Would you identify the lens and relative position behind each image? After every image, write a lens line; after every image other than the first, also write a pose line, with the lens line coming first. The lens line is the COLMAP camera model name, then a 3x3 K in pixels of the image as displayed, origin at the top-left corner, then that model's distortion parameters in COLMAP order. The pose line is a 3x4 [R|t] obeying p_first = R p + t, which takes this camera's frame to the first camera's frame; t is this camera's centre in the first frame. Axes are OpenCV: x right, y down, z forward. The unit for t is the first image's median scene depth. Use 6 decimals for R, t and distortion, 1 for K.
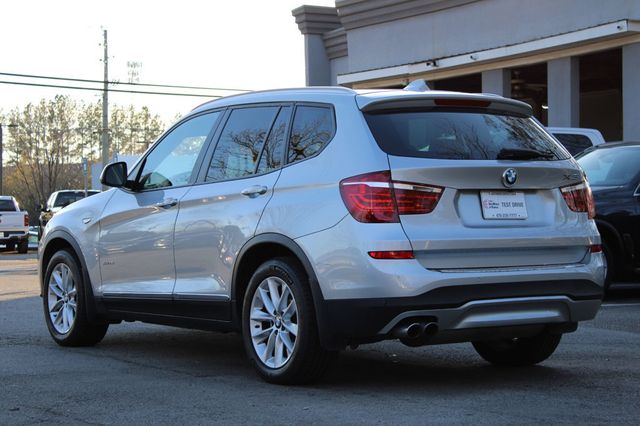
lens RADIAL K [[1396.6, 0, 320.4], [0, 1396.6, 212.1], [0, 0, 1]] dist [-0.007730, 0.000000]
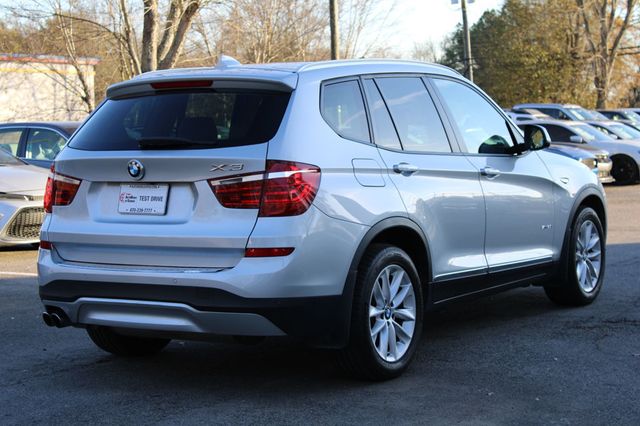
lens RADIAL K [[1270.4, 0, 319.7], [0, 1270.4, 212.5], [0, 0, 1]] dist [0.013399, 0.000000]
pose [[0.415994, 0.062064, -0.907247, 0.949994], [0.016587, 0.996984, 0.075808, -0.058195], [0.909216, -0.046584, 0.413710, 0.759415]]
